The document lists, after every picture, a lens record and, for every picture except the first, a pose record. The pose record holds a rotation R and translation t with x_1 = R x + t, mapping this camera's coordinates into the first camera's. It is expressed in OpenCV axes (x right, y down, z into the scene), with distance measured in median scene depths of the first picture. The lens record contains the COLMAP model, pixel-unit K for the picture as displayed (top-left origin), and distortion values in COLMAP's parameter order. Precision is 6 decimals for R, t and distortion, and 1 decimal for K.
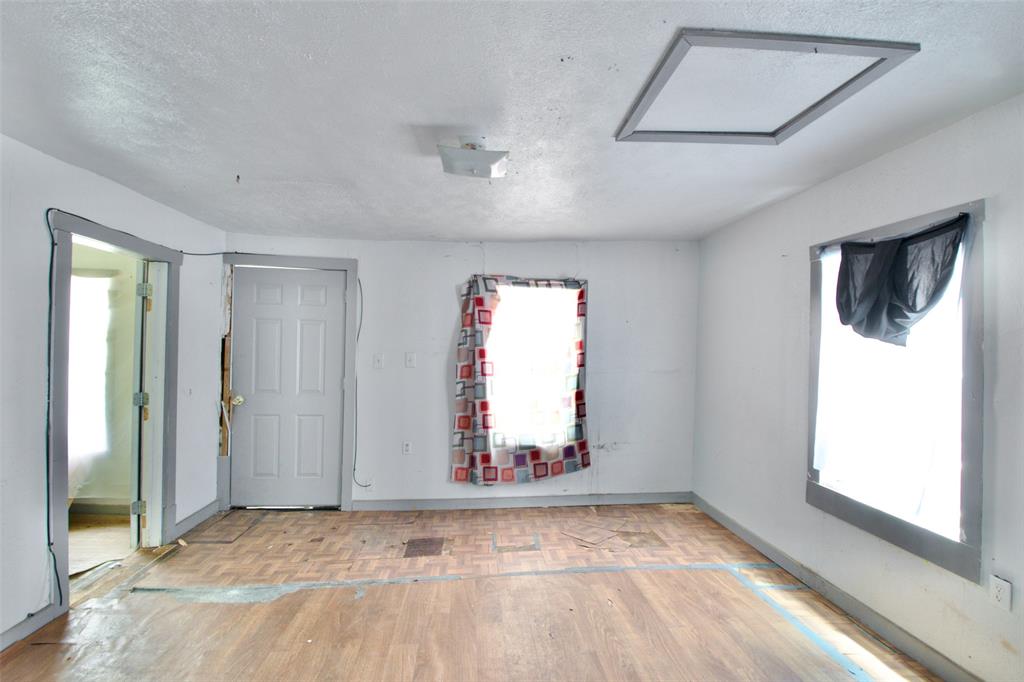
lens RADIAL K [[445.0, 0, 511.2], [0, 445.0, 347.0], [0, 0, 1]] dist [0.016250, -0.021264]
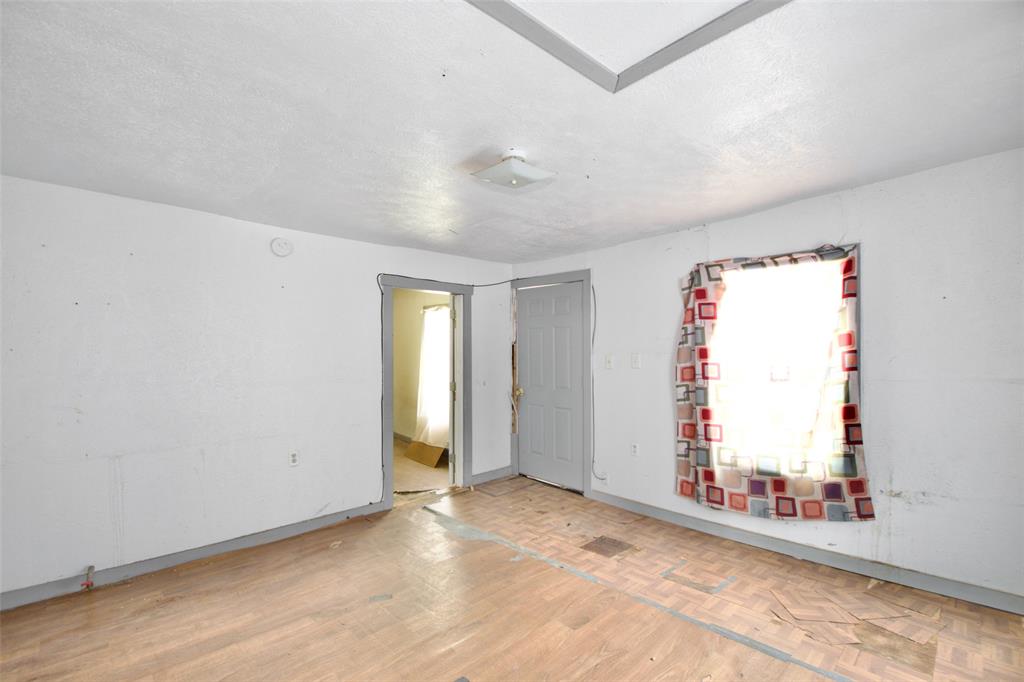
lens RADIAL K [[445.0, 0, 511.2], [0, 445.0, 347.0], [0, 0, 1]] dist [0.016250, -0.021264]
pose [[0.623553, -0.025227, -0.781374, 0.376968], [0.020270, 0.999665, -0.016098, 0.008453], [0.781518, -0.005801, 0.623855, 0.165428]]
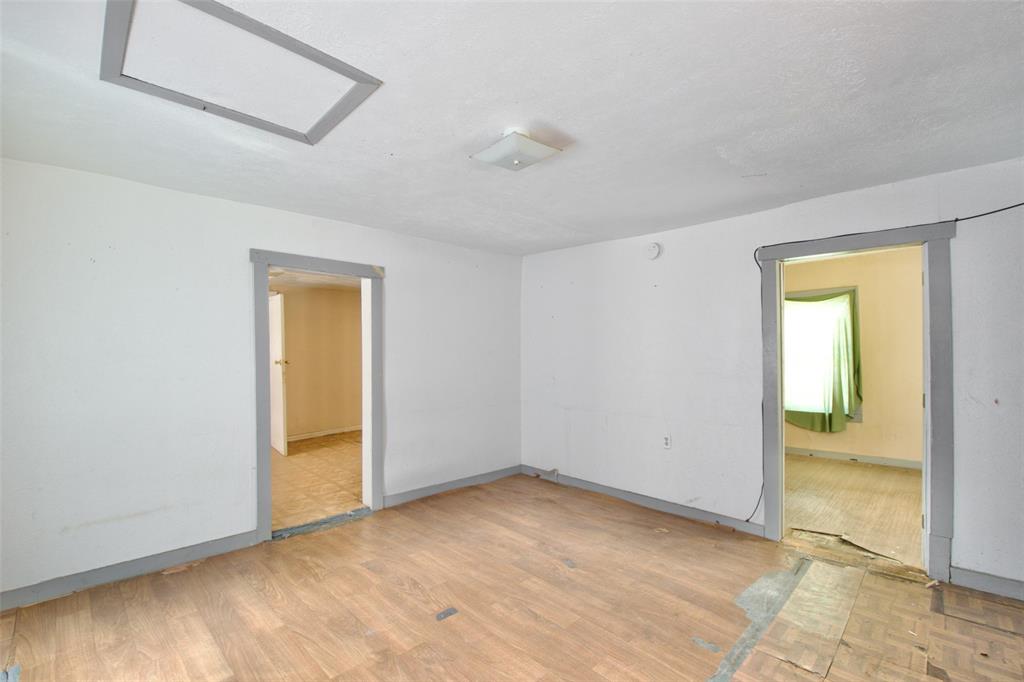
lens RADIAL K [[445.0, 0, 511.2], [0, 445.0, 347.0], [0, 0, 1]] dist [0.016250, -0.021264]
pose [[-0.759818, -0.011486, -0.650035, 0.293471], [-0.001191, 0.999867, -0.016276, 0.018667], [0.650135, -0.011592, -0.759730, 0.892833]]
